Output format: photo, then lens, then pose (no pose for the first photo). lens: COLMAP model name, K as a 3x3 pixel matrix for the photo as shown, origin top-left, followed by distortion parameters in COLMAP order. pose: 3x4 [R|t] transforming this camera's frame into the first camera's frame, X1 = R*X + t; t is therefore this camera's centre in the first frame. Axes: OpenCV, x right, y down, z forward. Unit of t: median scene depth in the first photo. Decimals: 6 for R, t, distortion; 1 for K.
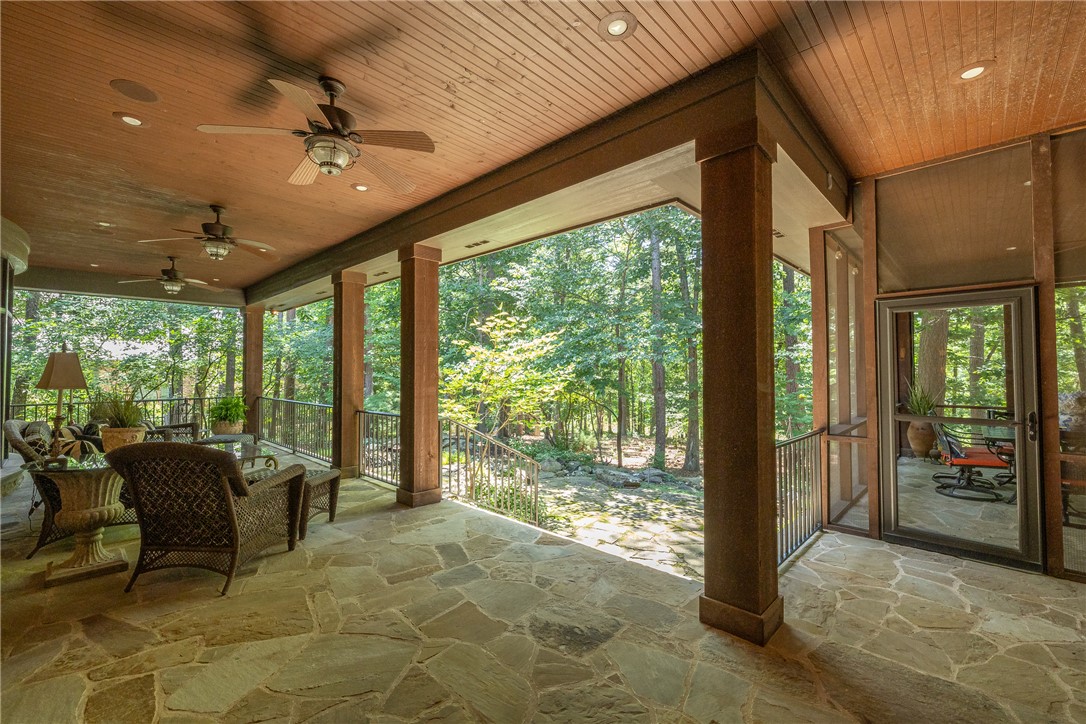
lens RADIAL K [[456.1, 0, 541.2], [0, 456.1, 360.8], [0, 0, 1]] dist [0.002499, -0.000201]
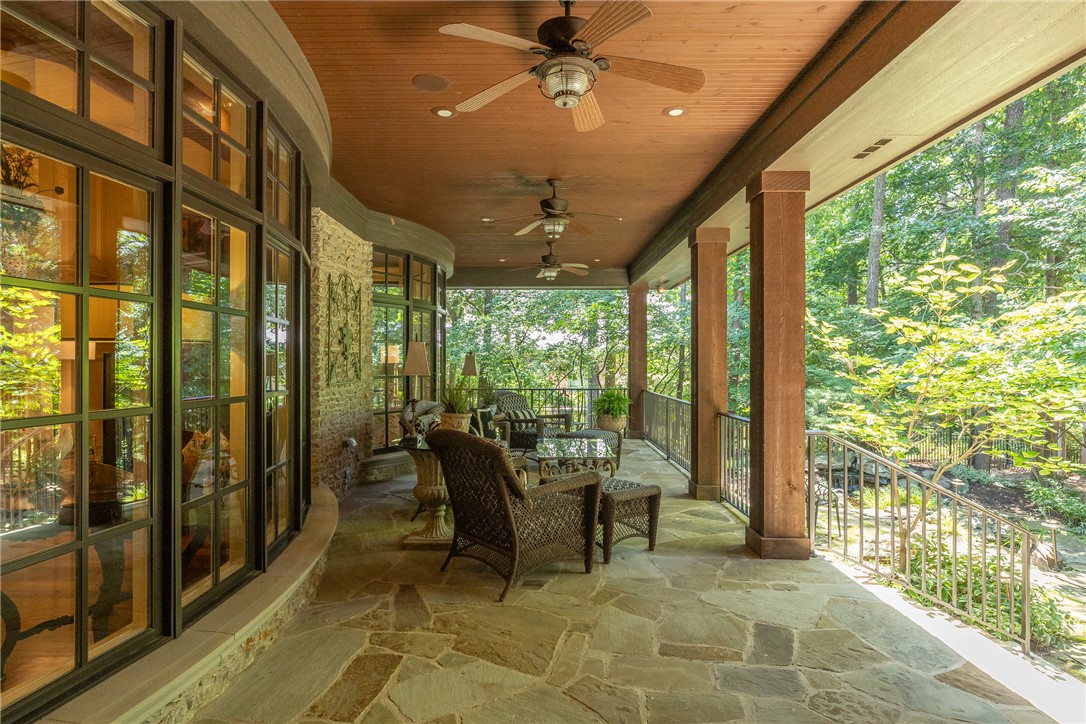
lens RADIAL K [[600.5, 0, 539.6], [0, 600.5, 360.5], [0, 0, 1]] dist [-0.002130, -0.000925]
pose [[0.689031, 0.001918, -0.724730, 0.145627], [0.013534, 0.999788, 0.015513, 0.005890], [0.724606, -0.020497, 0.688859, 0.144031]]
